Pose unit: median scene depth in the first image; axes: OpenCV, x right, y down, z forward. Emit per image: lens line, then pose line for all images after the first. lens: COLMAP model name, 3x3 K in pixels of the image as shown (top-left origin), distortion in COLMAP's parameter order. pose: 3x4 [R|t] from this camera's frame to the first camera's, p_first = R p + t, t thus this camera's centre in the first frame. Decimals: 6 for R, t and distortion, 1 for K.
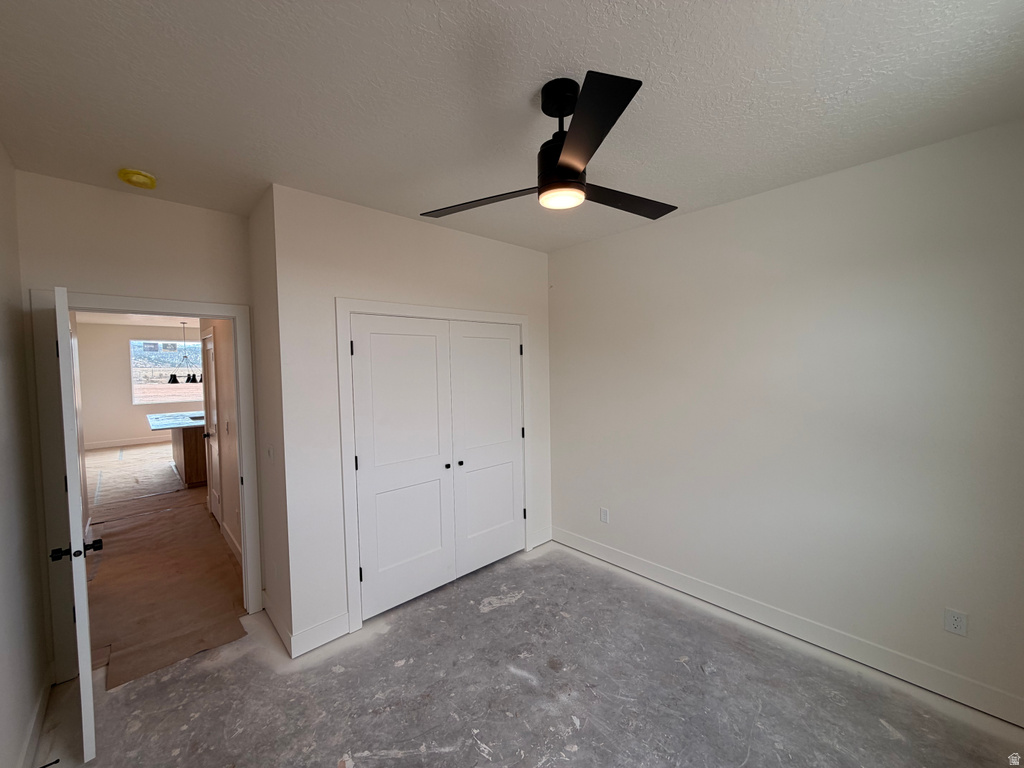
lens RADIAL K [[417.1, 0, 505.1], [0, 417.1, 386.2], [0, 0, 1]] dist [-0.001839, -0.000149]
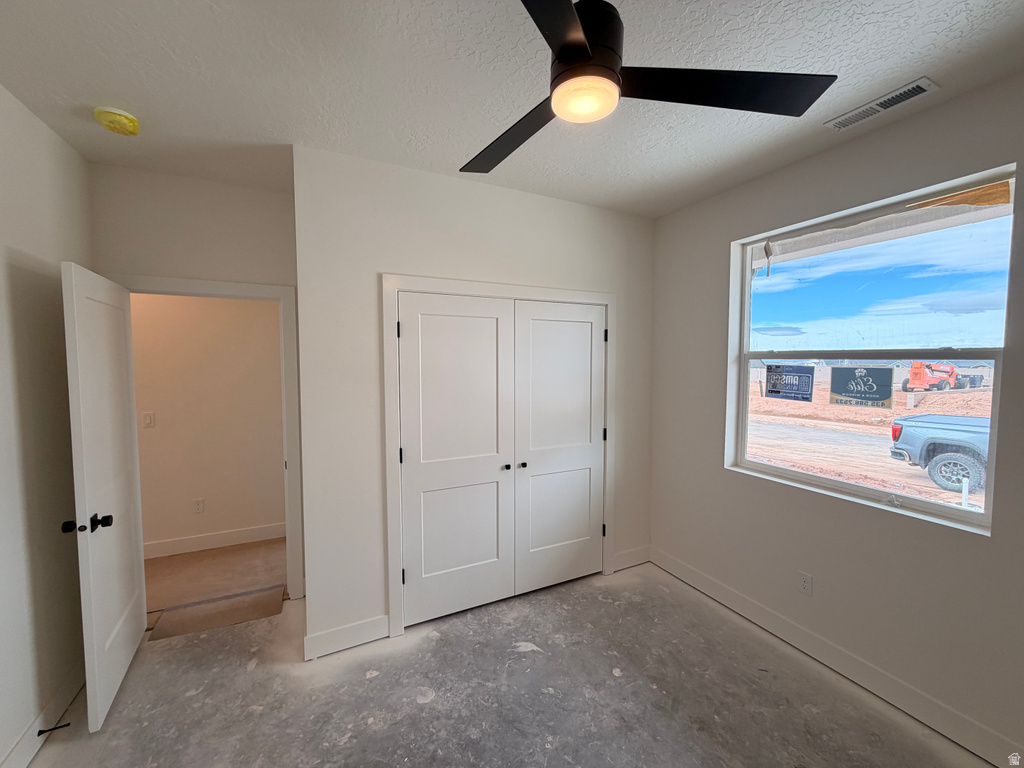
lens RADIAL K [[417.1, 0, 519.0], [0, 417.1, 382.7], [0, 0, 1]] dist [-0.001839, -0.000149]
pose [[0.958084, 0.051092, -0.281894, 0.138765], [-0.044473, 0.998565, 0.029832, -0.013850], [0.283014, -0.016045, 0.958982, 0.196318]]
